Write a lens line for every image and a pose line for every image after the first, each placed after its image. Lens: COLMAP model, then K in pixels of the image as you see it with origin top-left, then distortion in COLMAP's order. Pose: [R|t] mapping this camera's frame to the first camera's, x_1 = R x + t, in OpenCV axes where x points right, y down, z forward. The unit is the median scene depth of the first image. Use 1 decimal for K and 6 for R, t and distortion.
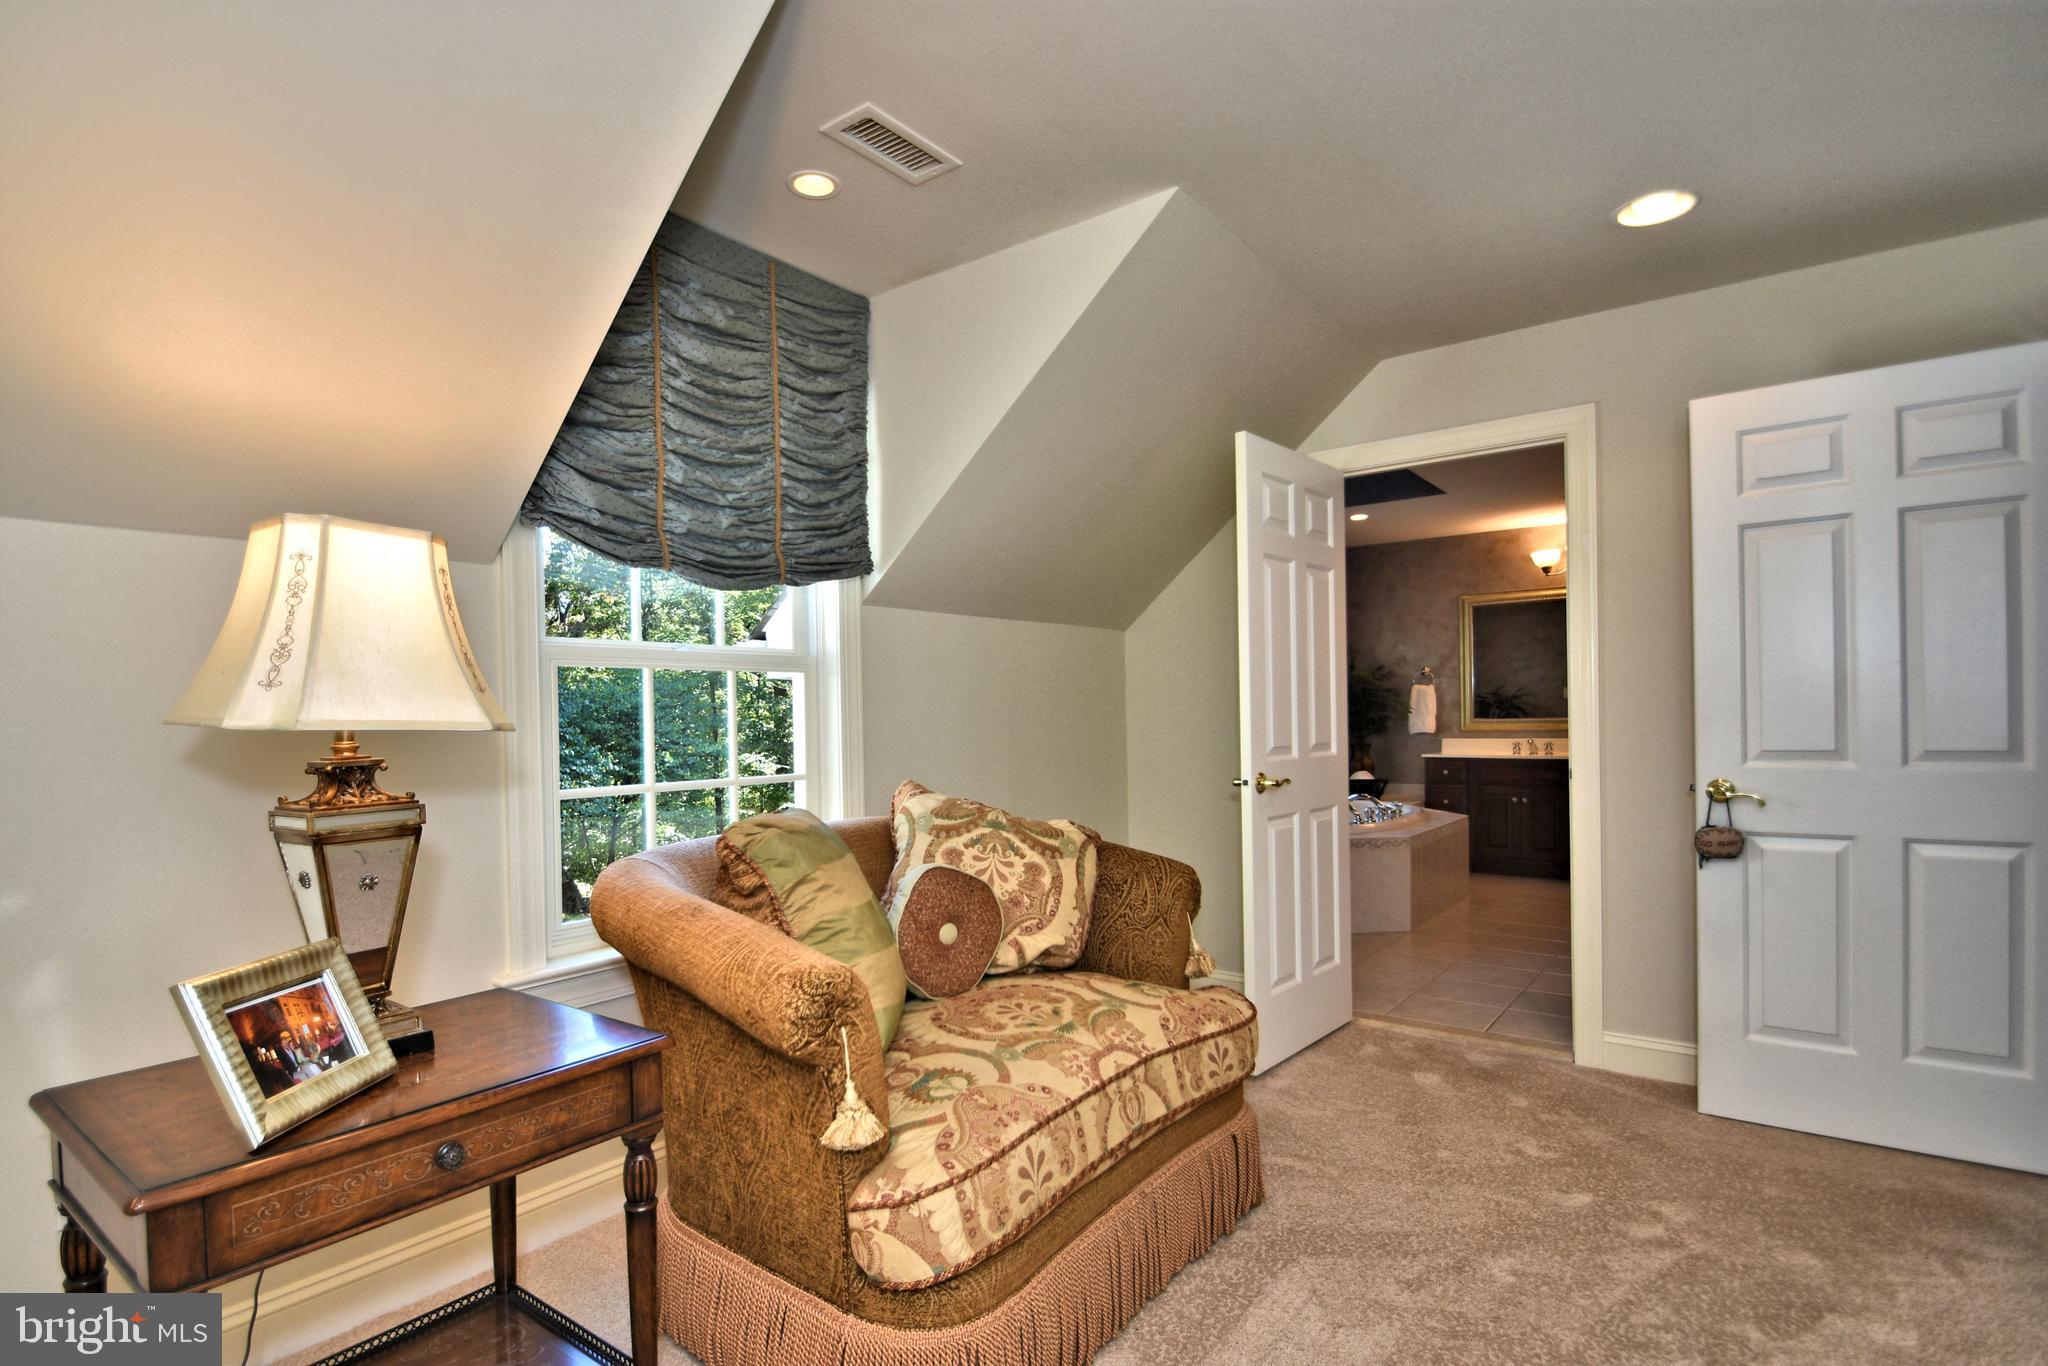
lens RADIAL K [[1008.0, 0, 990.5], [0, 1008.0, 725.4], [0, 0, 1]] dist [0.012662, -0.000348]
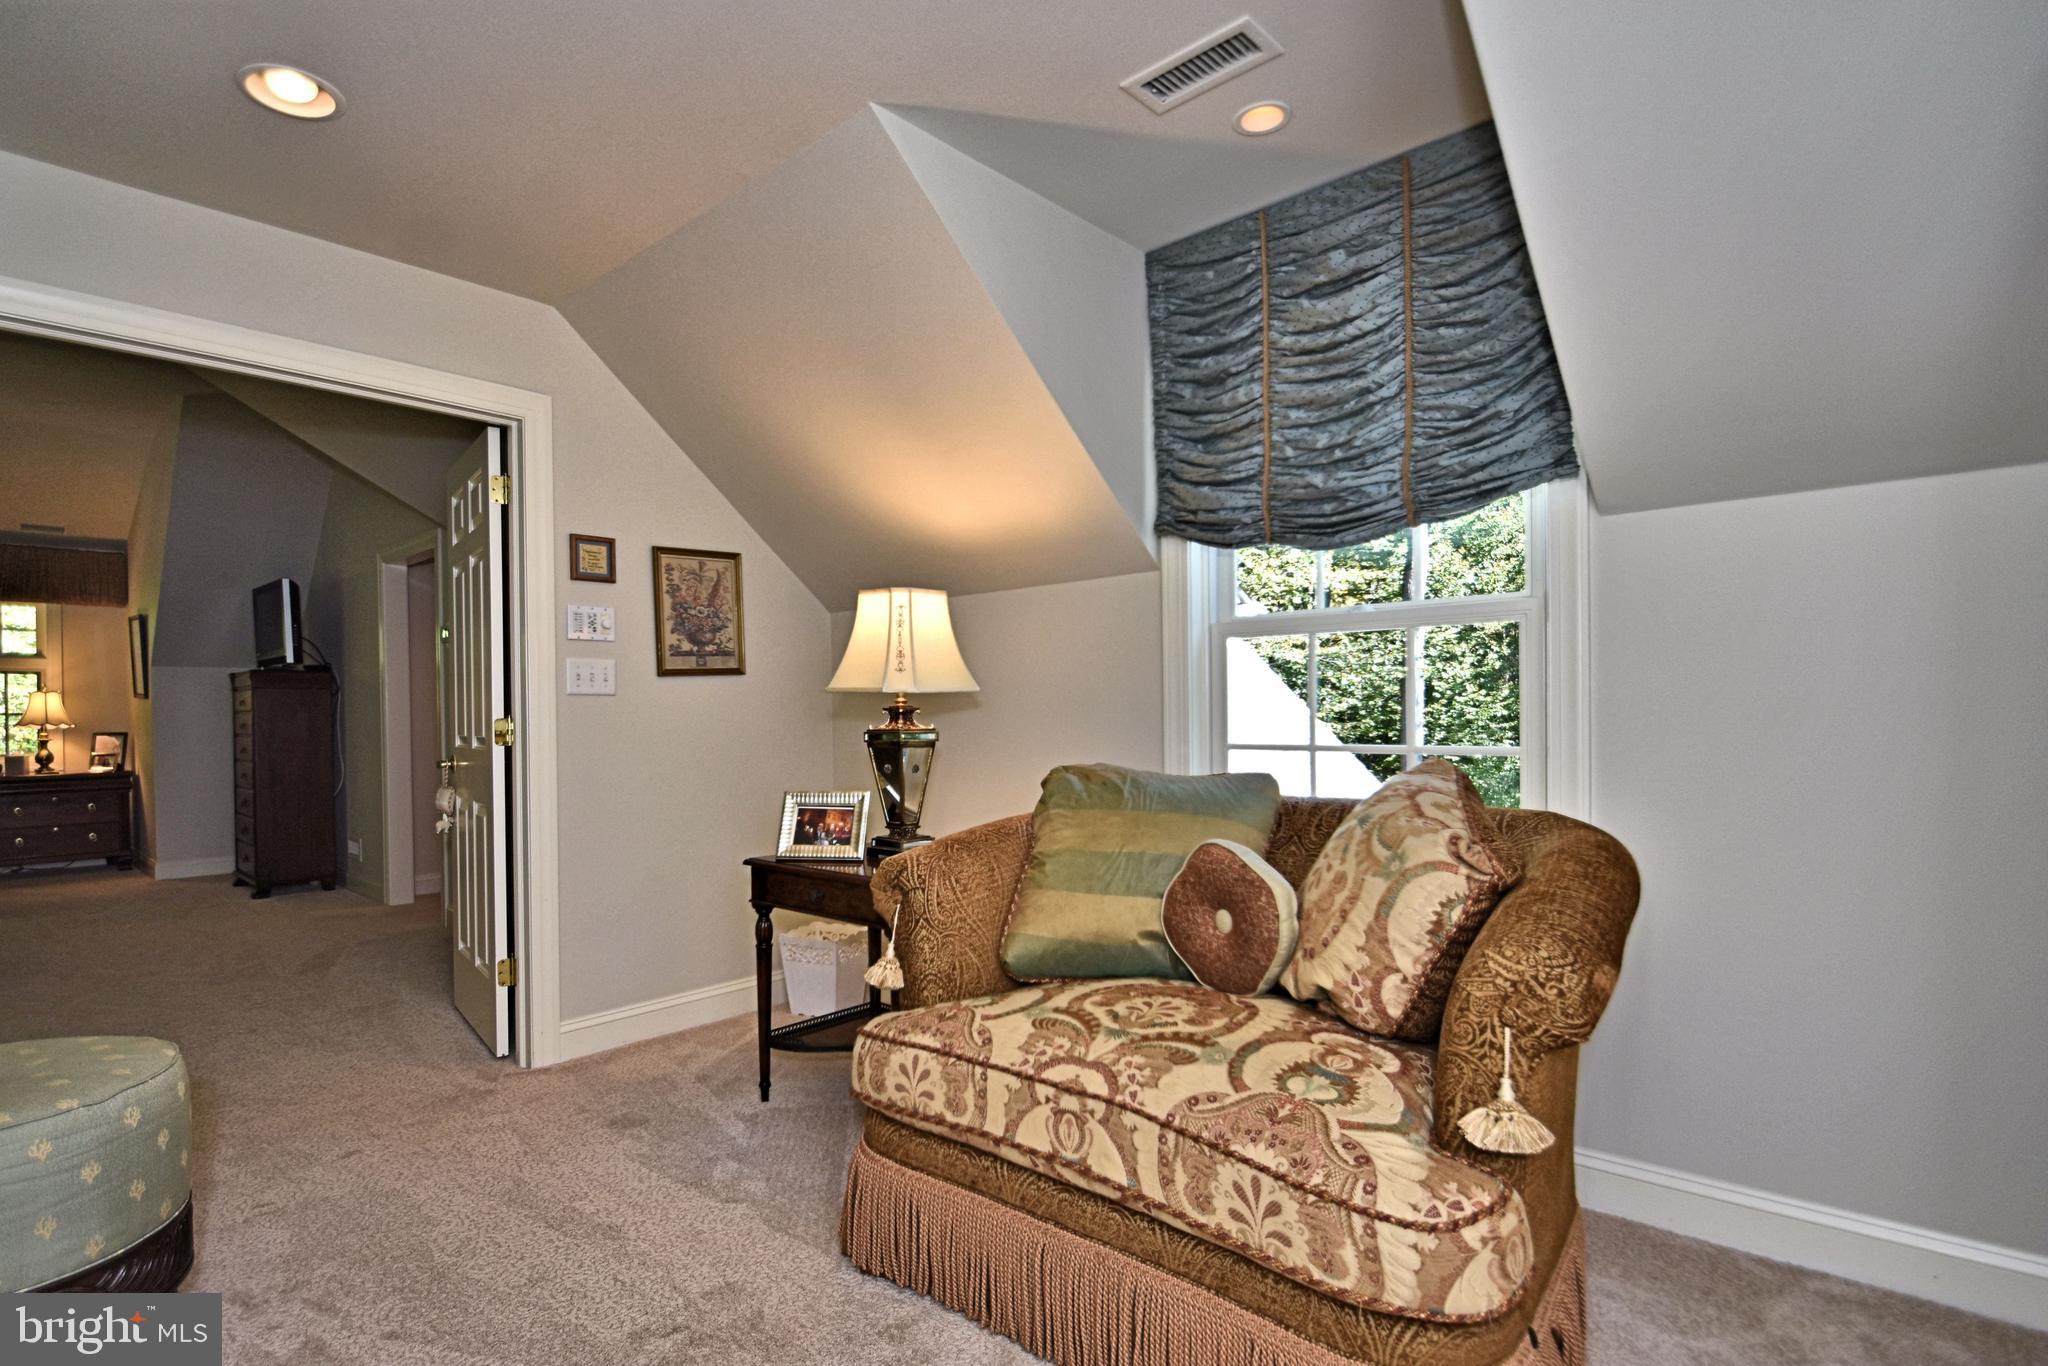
lens RADIAL K [[1008.0, 0, 990.5], [0, 1008.0, 725.4], [0, 0, 1]] dist [0.012662, -0.000348]
pose [[-0.090620, 0.027569, -0.995504, 0.964552], [0.003183, 0.999620, 0.027393, 0.010395], [0.995880, -0.000687, -0.090673, 0.988849]]
